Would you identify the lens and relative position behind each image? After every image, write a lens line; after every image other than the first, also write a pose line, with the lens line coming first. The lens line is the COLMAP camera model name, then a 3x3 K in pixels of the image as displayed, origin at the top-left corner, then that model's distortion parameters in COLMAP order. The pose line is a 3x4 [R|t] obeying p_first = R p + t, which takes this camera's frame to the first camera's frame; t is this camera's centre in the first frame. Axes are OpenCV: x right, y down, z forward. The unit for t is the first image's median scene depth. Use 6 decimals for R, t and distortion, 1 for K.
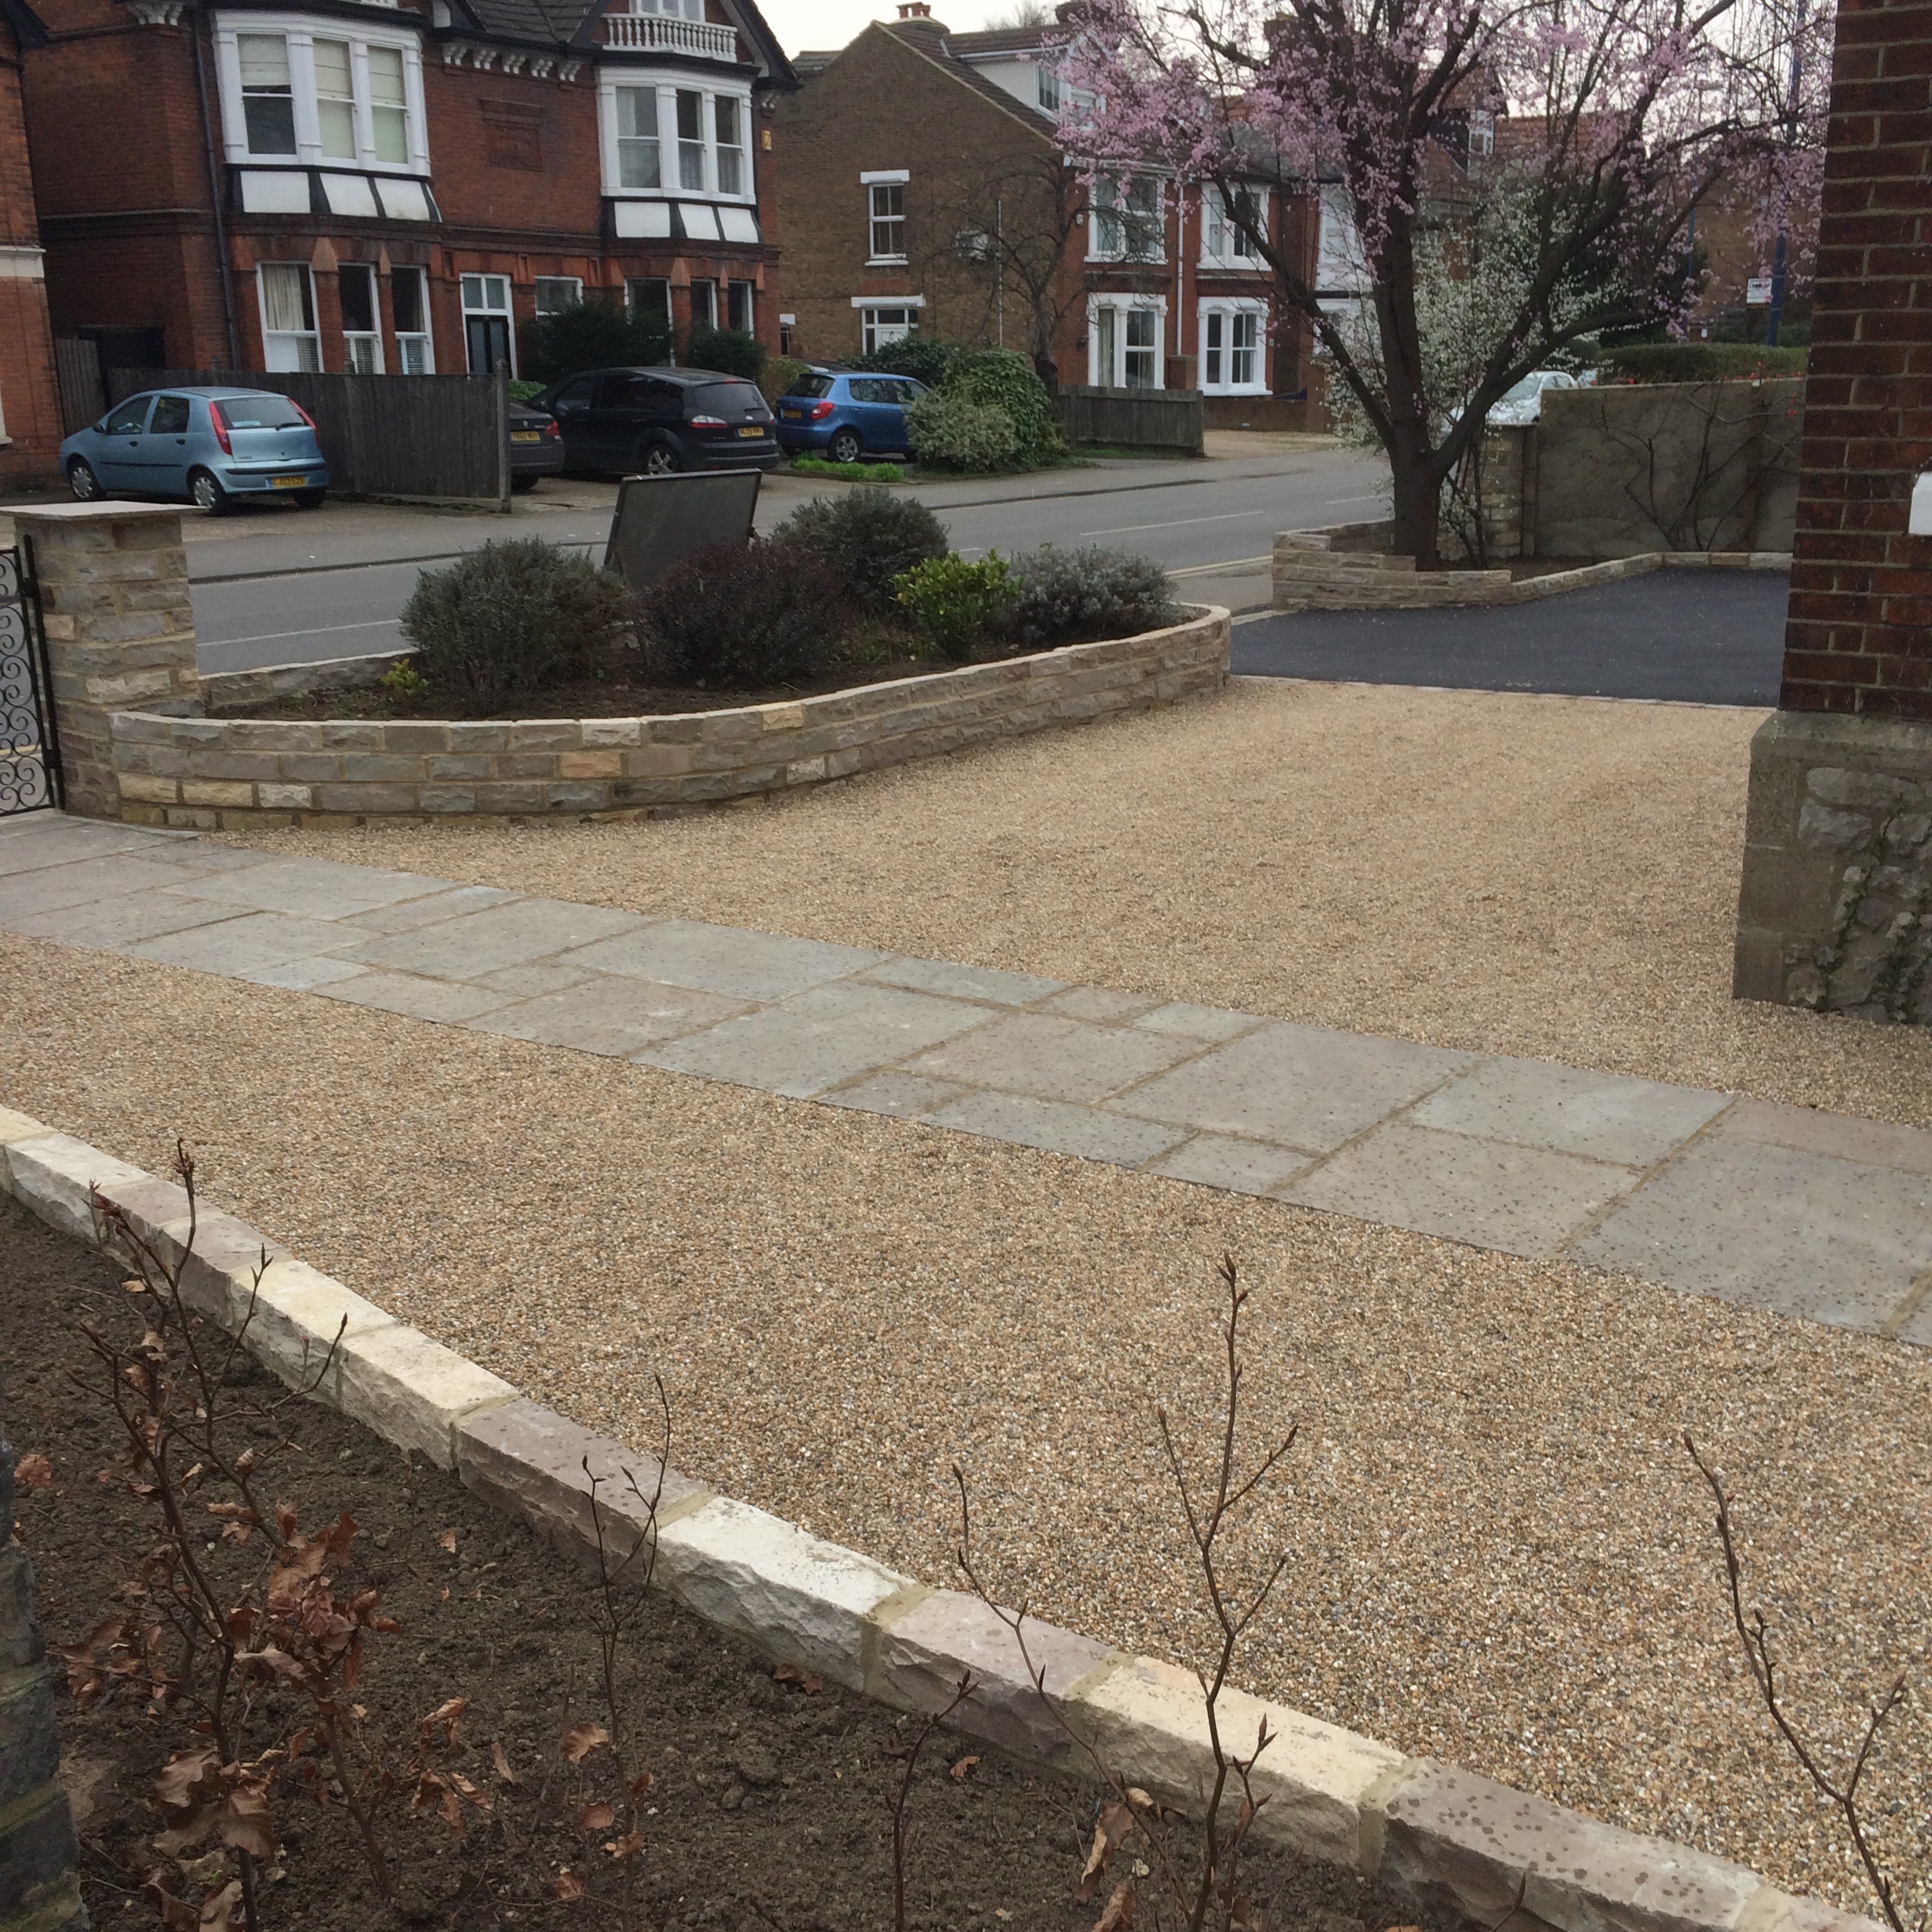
lens RADIAL K [[2308.4, 0, 970.8], [0, 2308.4, 932.4], [0, 0, 1]] dist [0.146060, -0.158268]
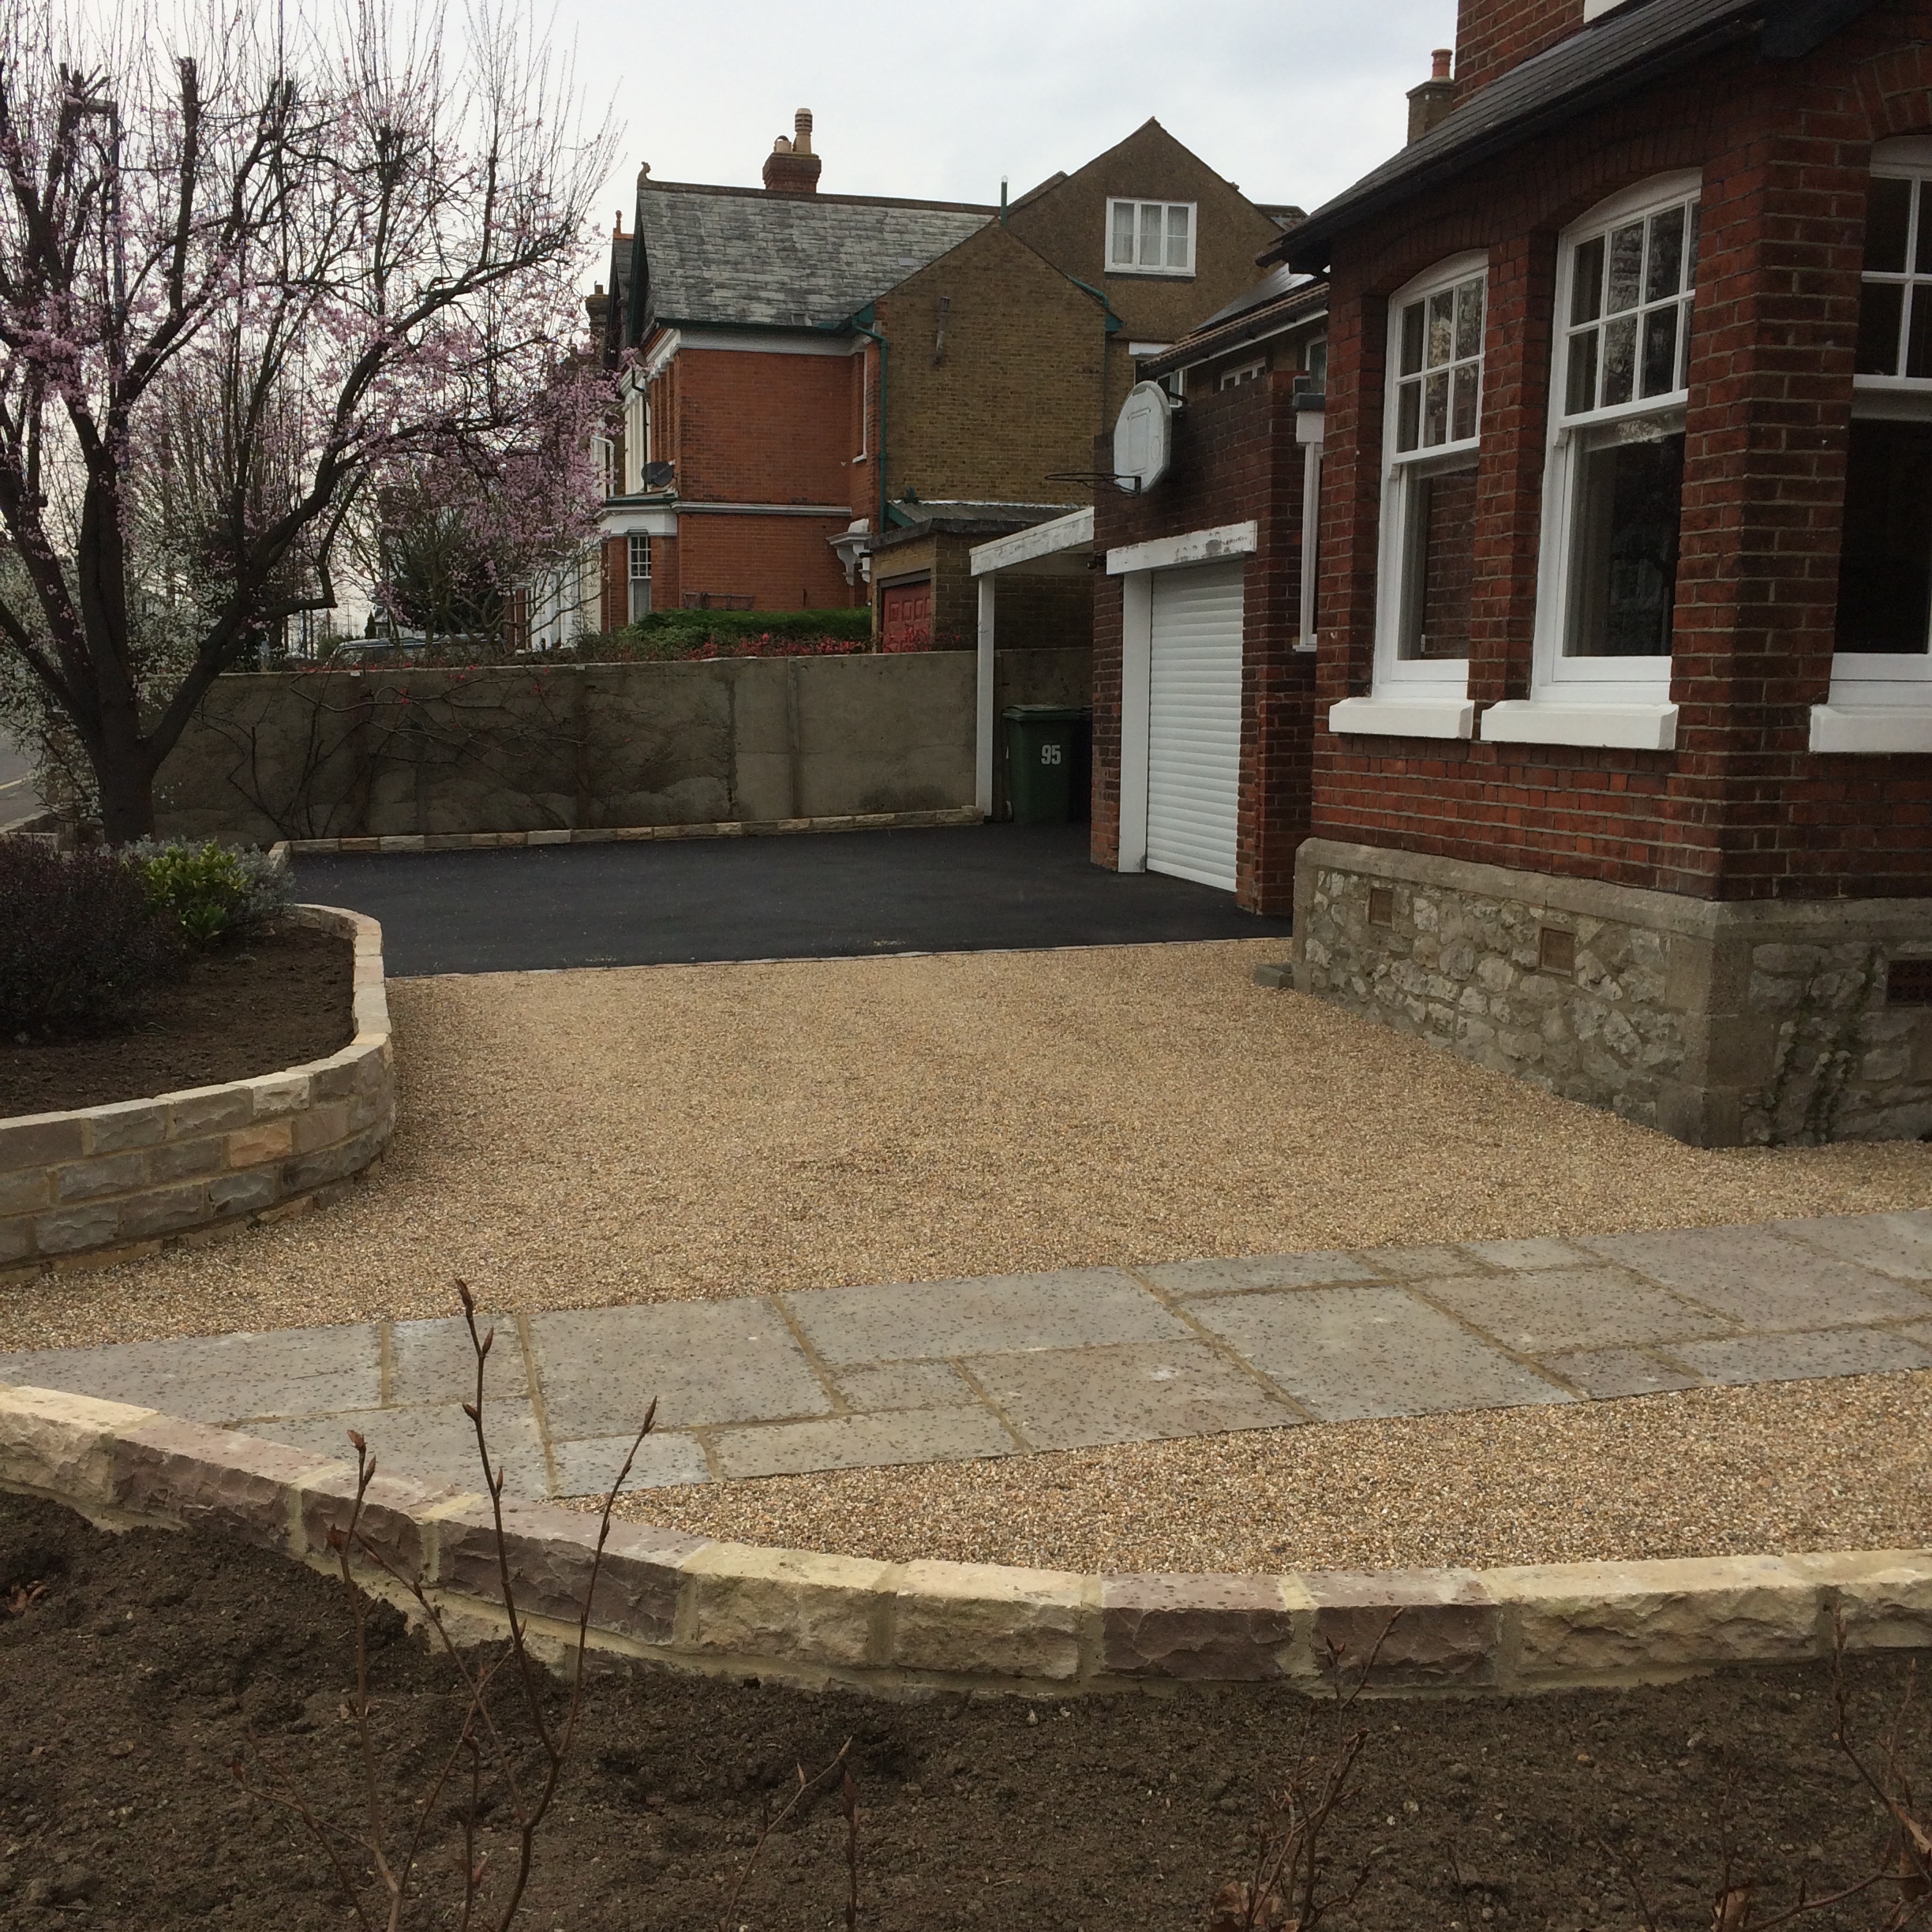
lens RADIAL K [[2202.6, 0, 966.0], [0, 2202.6, 966.0], [0, 0, 1]] dist [0.025639, 0.014012]
pose [[0.642761, -0.088377, 0.760952, -0.181248], [0.178412, 0.983279, -0.036503, -0.021346], [-0.745001, 0.159225, 0.647781, 0.133293]]
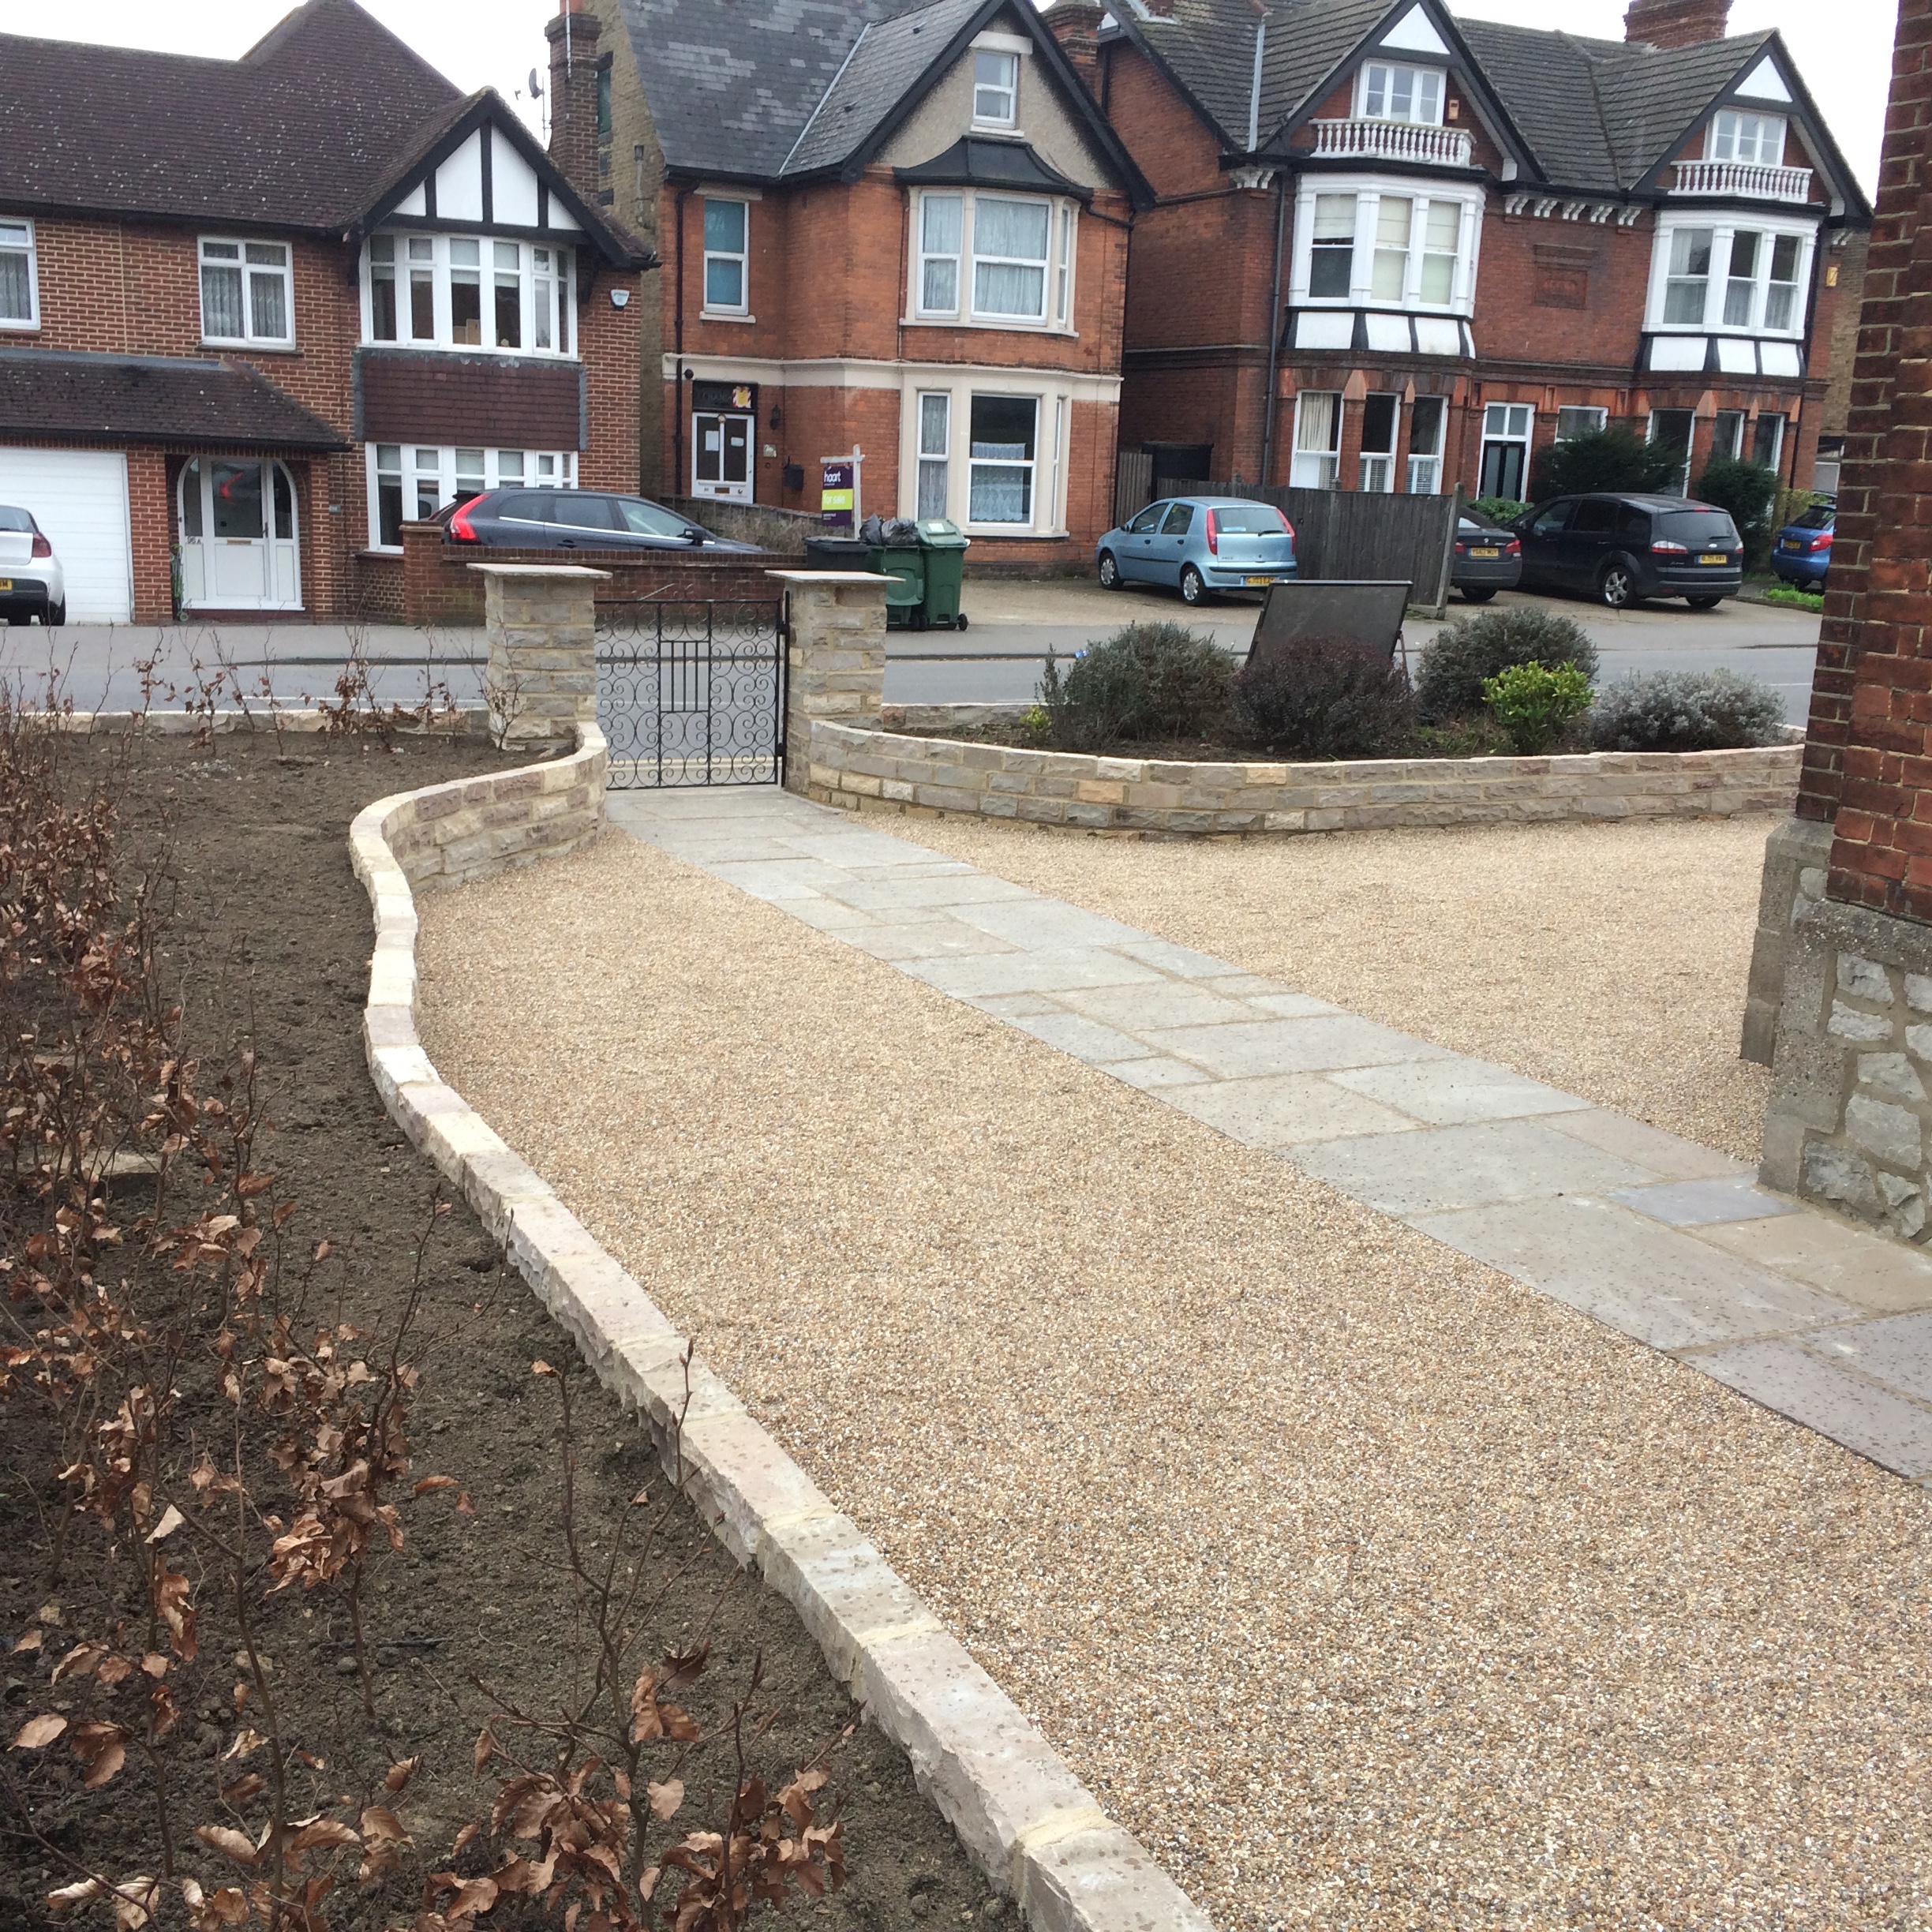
lens RADIAL K [[2308.4, 0, 970.8], [0, 2308.4, 932.4], [0, 0, 1]] dist [0.146060, -0.158268]
pose [[0.876967, 0.141348, -0.459292, 0.127540], [-0.162877, 0.986619, -0.007362, 0.008939], [0.452105, 0.081264, 0.888255, -0.058068]]
